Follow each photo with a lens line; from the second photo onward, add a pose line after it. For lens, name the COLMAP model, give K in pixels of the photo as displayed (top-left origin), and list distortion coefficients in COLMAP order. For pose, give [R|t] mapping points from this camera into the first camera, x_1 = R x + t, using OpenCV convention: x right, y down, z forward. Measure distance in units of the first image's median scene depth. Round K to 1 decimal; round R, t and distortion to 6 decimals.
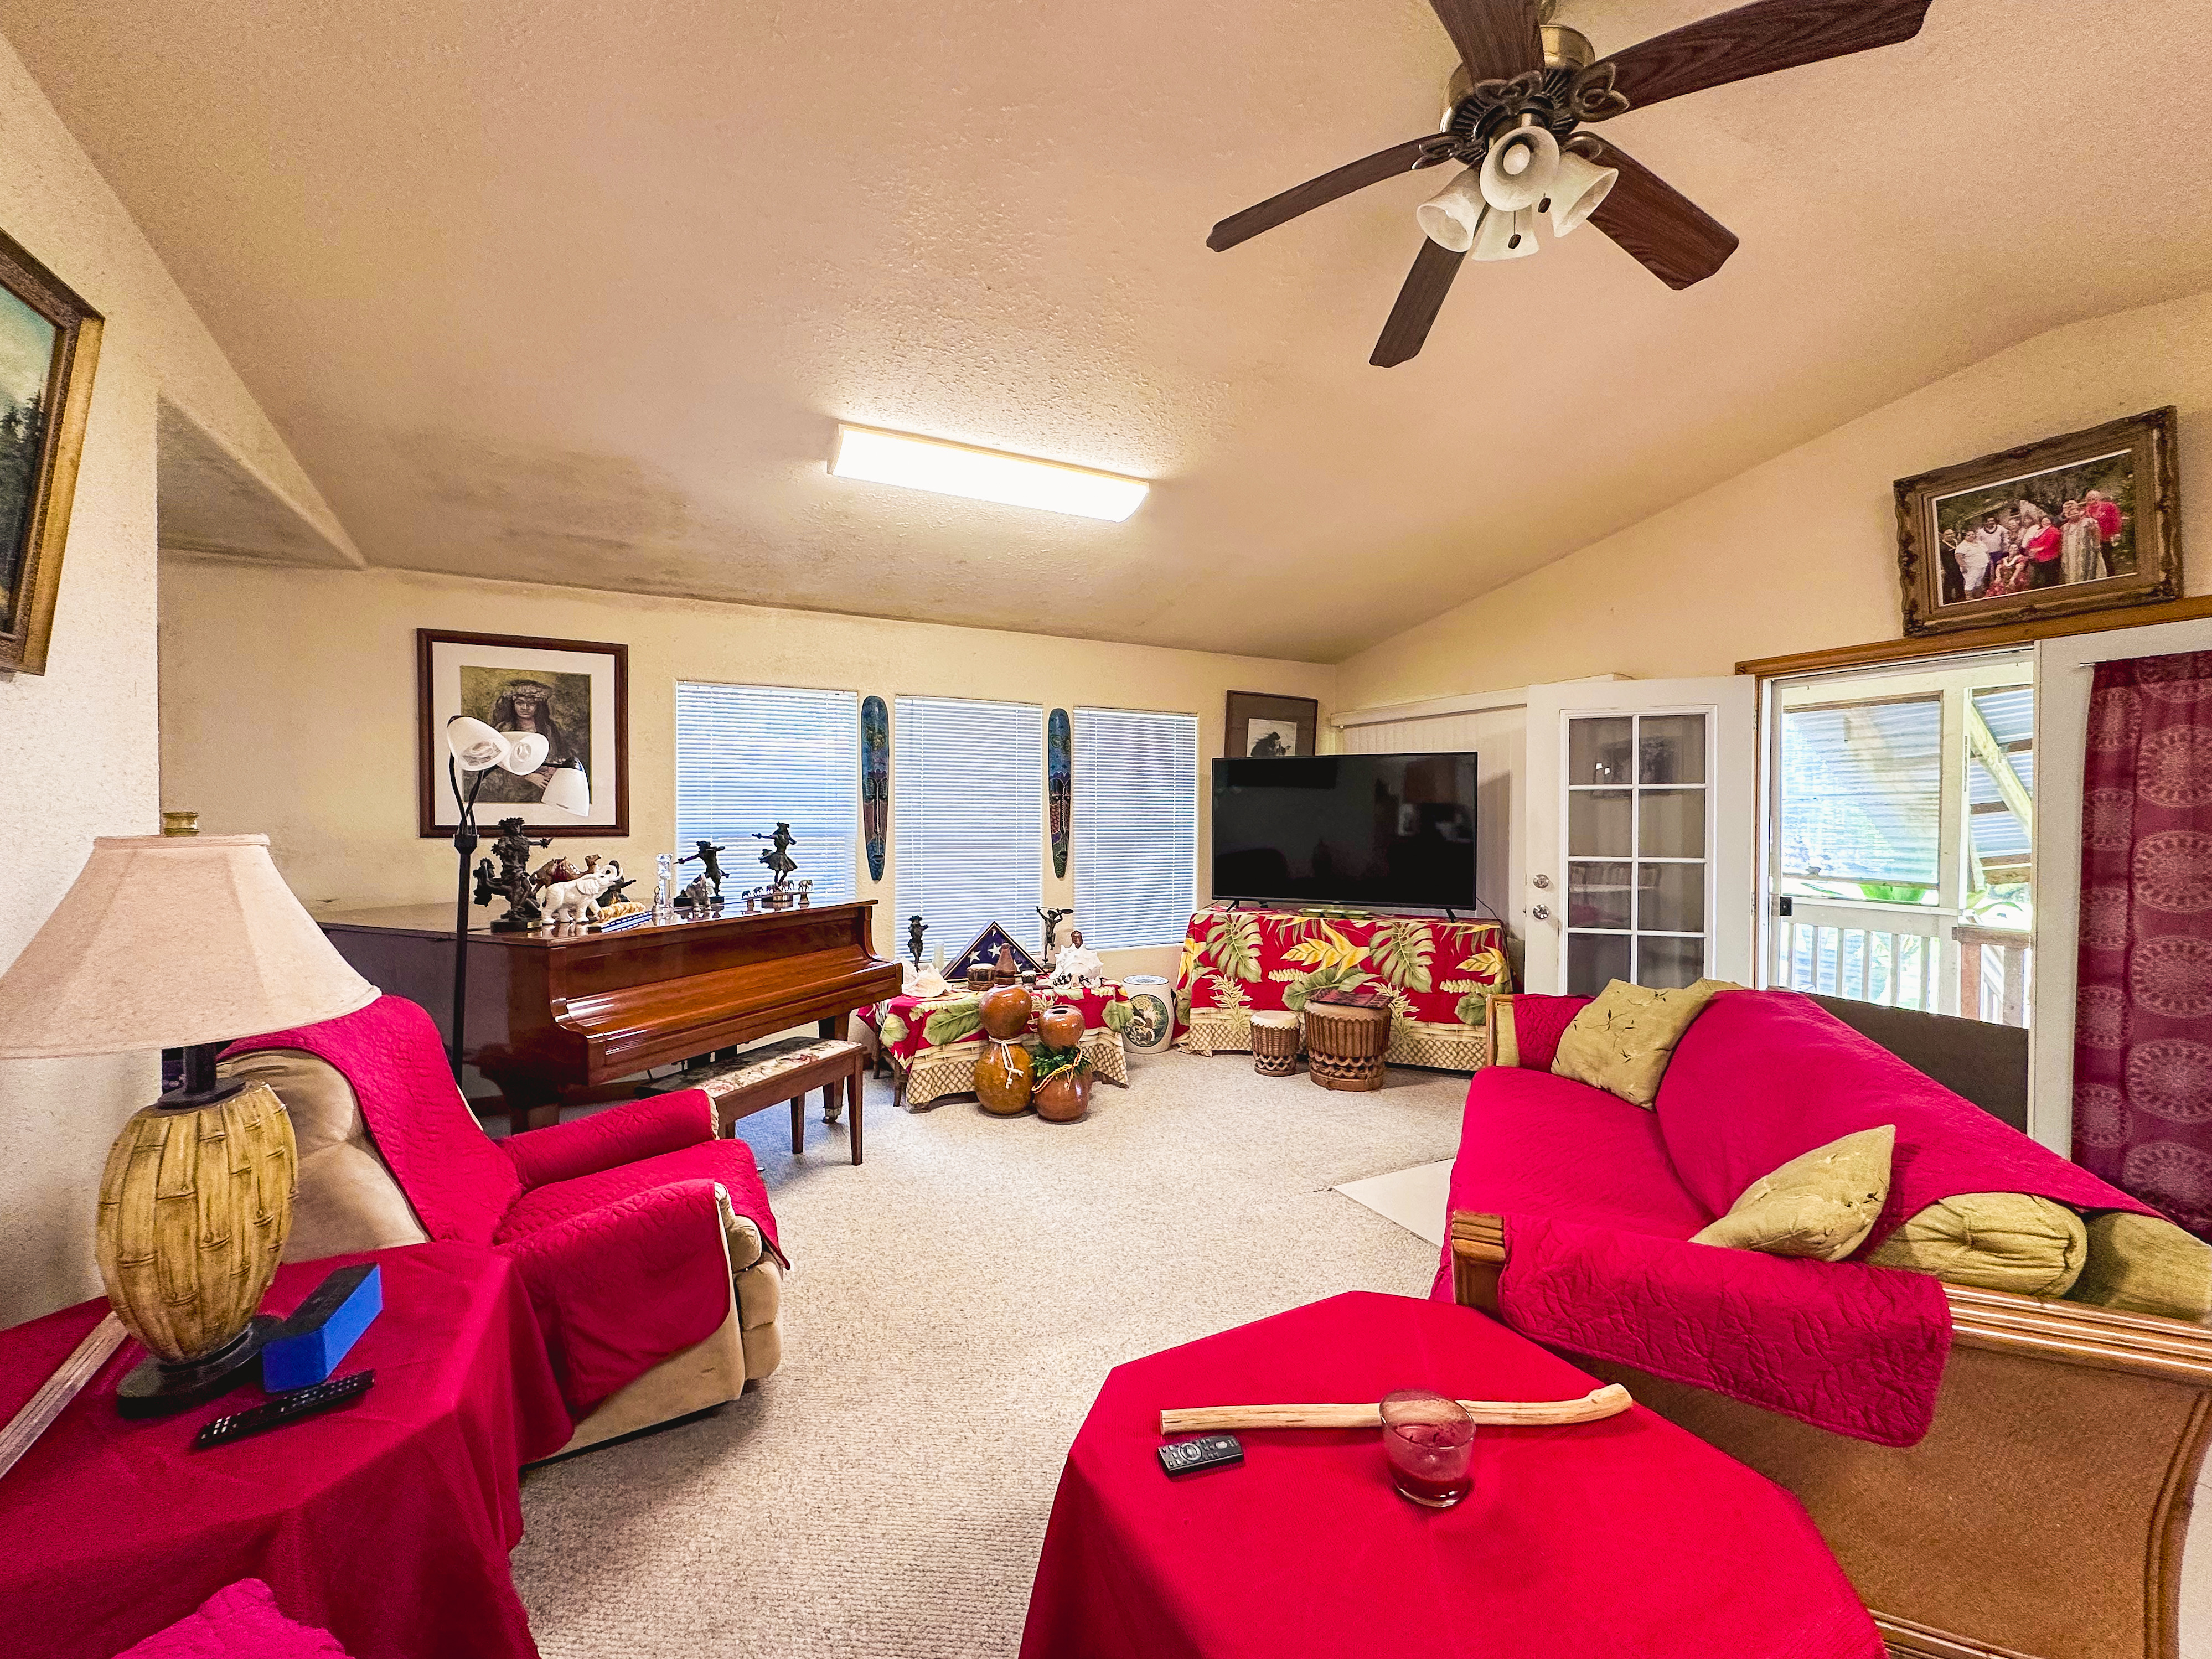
lens RADIAL K [[885.5, 0, 1099.8], [0, 885.5, 829.9], [0, 0, 1]] dist [-0.005216, 0.000337]
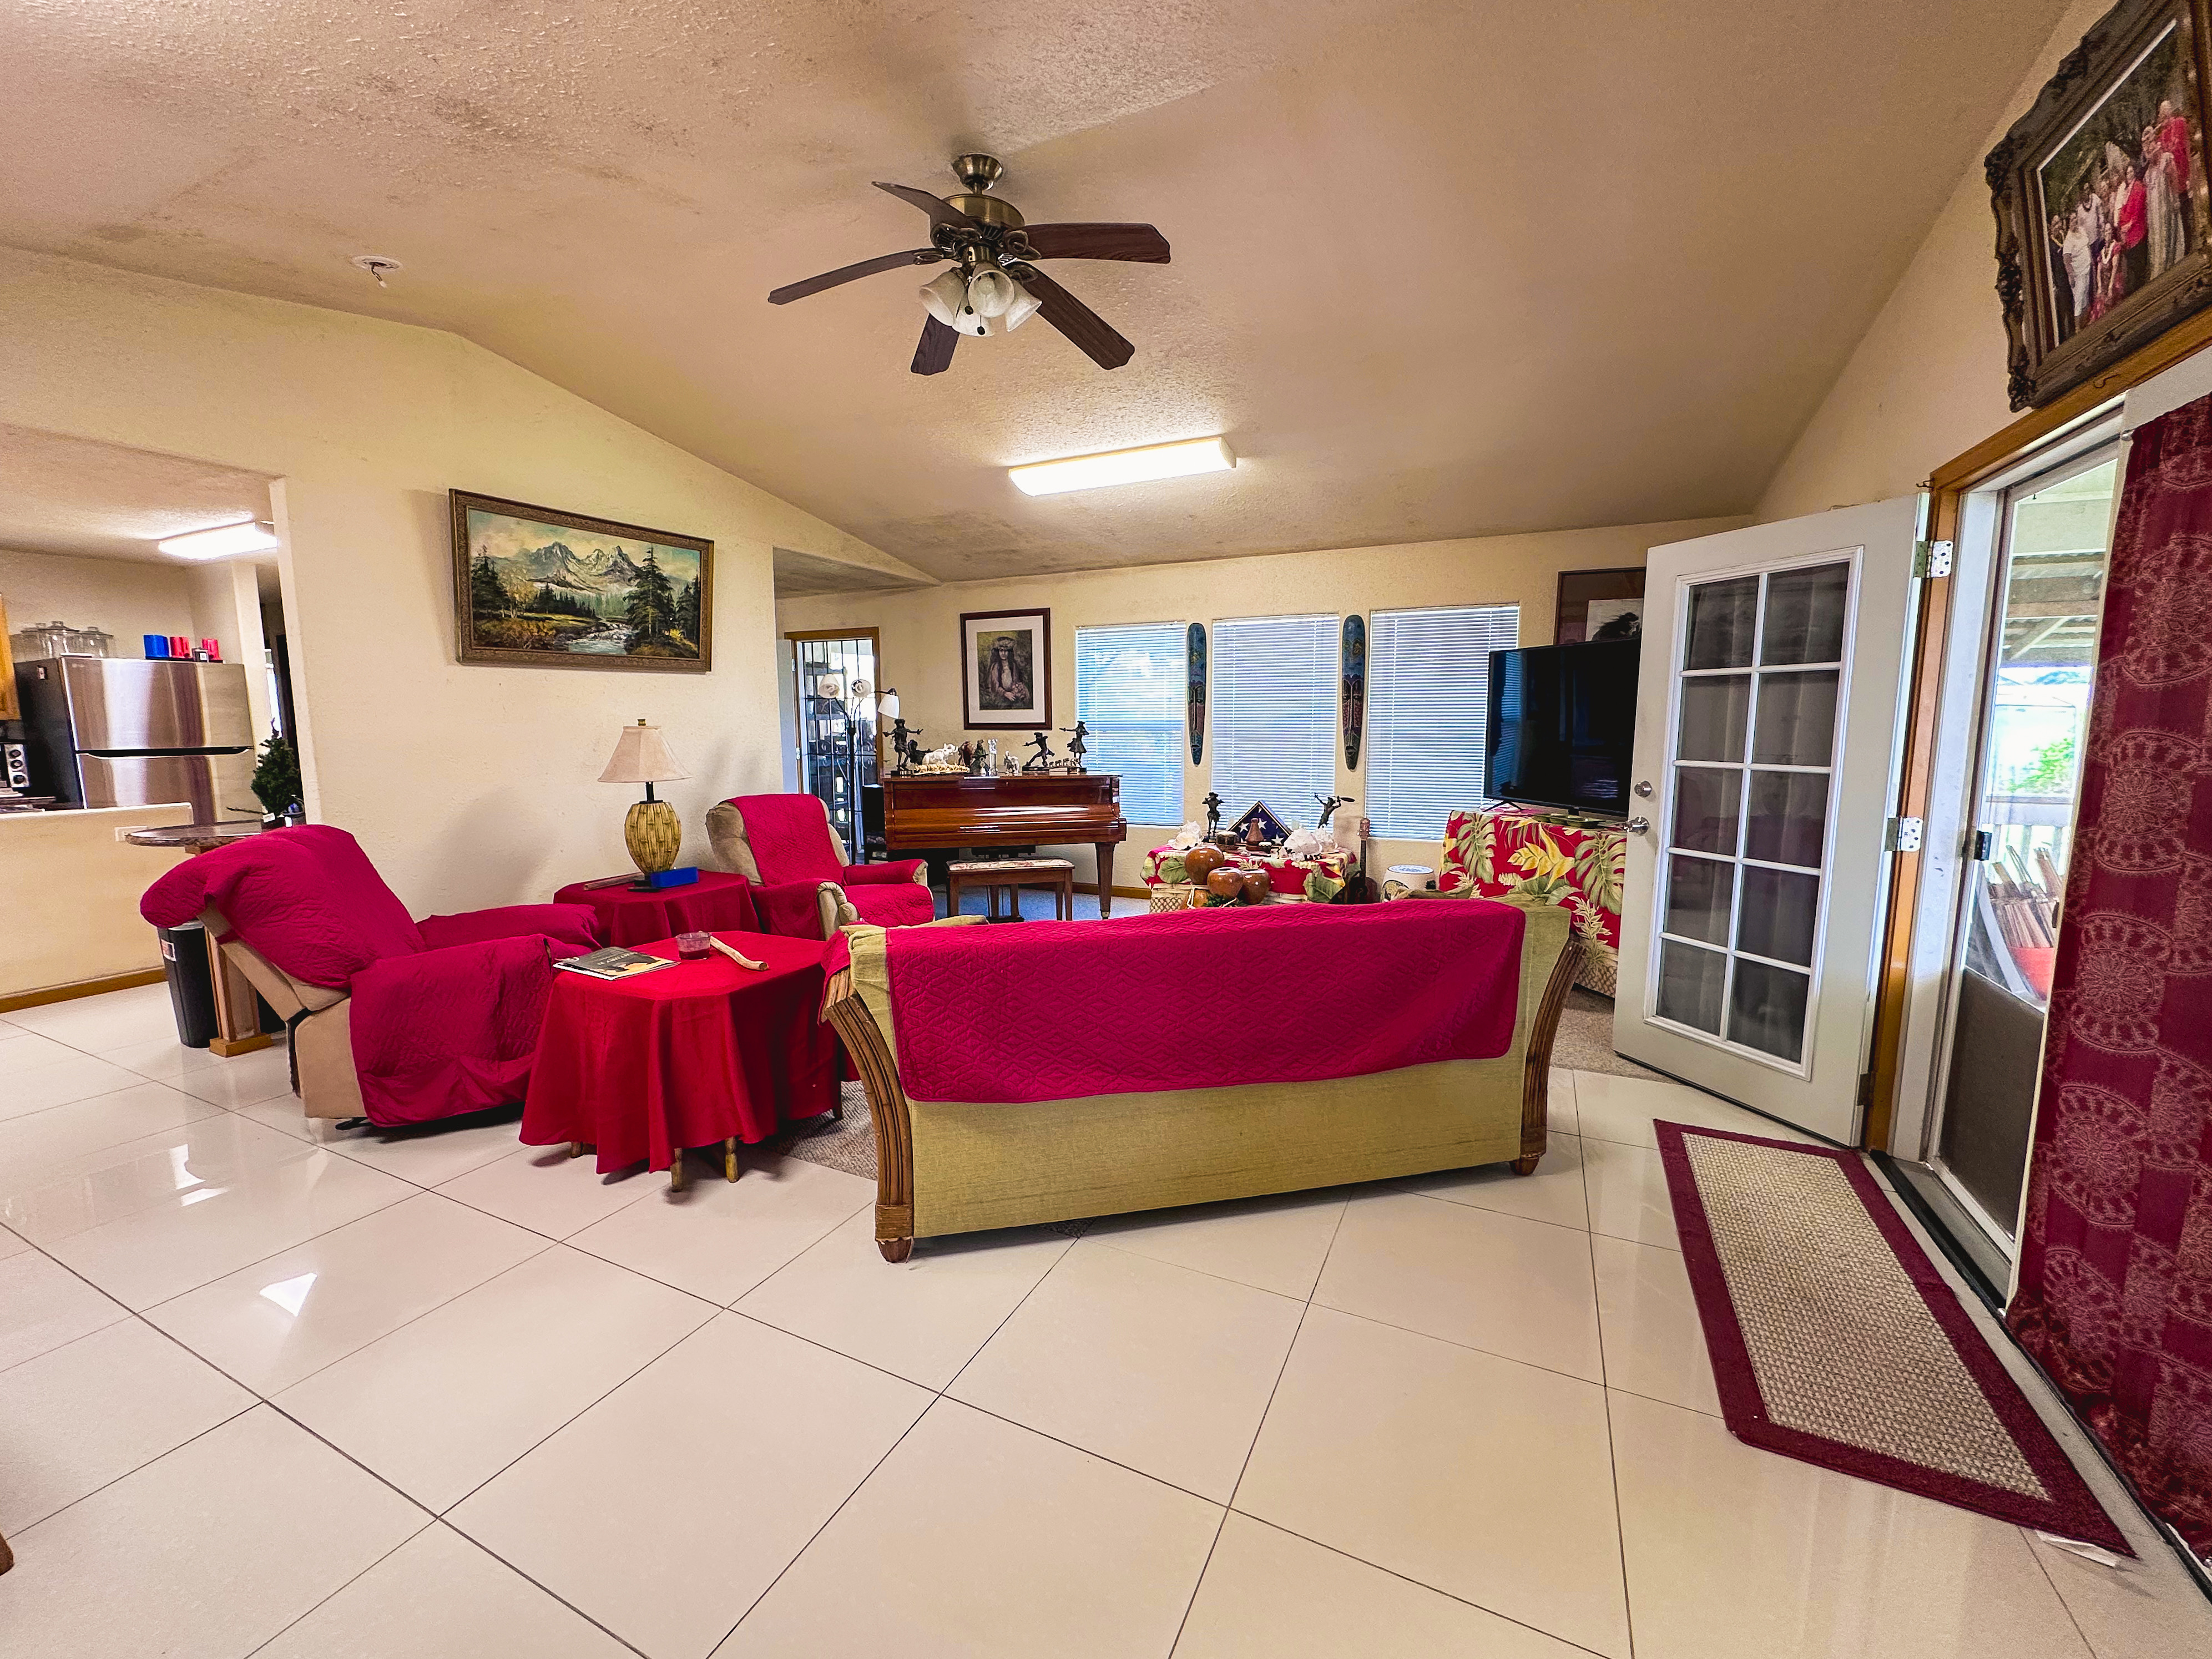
lens RADIAL K [[885.4, 0, 1099.8], [0, 885.4, 829.9], [0, 0, 1]] dist [-0.005216, 0.000337]
pose [[0.612805, 0.093888, -0.784637, 0.867210], [-0.002775, 0.993167, 0.116673, 0.000529], [0.790230, -0.069320, 0.608877, 0.086573]]
